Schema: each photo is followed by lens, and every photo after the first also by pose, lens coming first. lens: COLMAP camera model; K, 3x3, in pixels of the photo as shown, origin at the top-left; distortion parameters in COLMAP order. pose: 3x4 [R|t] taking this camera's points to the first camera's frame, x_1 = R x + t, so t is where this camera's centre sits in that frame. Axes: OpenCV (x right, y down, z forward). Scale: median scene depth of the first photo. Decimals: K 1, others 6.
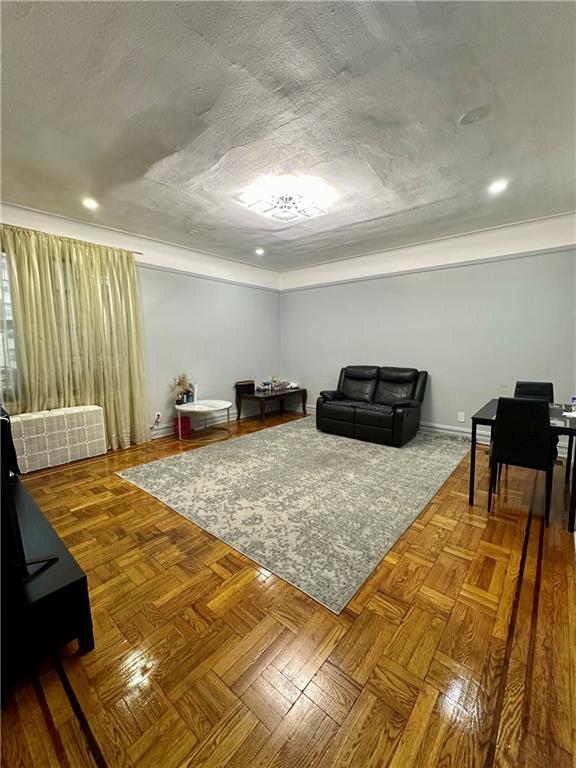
lens RADIAL K [[308.4, 0, 289.8], [0, 308.4, 386.5], [0, 0, 1]] dist [-0.002451, 0.000049]
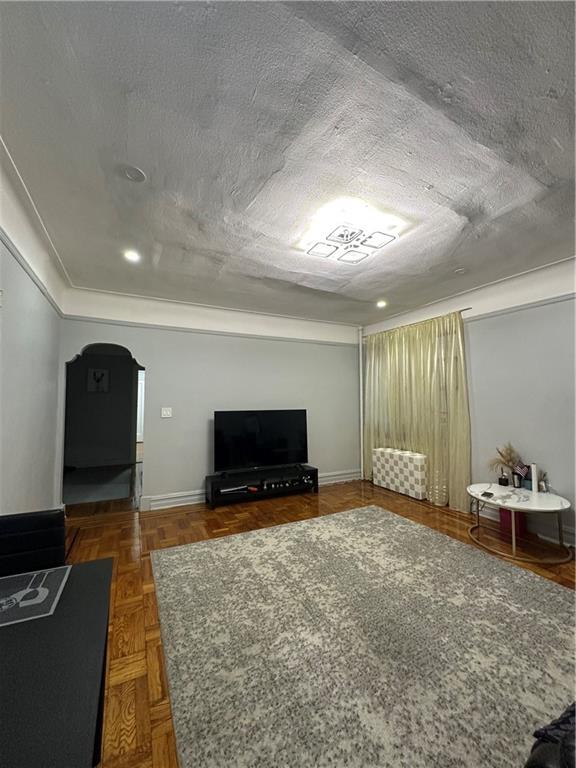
lens RADIAL K [[308.4, 0, 289.8], [0, 308.4, 386.5], [0, 0, 1]] dist [-0.002451, 0.000049]
pose [[-0.377206, -0.038103, -0.925345, 0.827344], [-0.125365, 0.992058, 0.010254, -0.187028], [0.917605, 0.119874, -0.378987, 1.227963]]
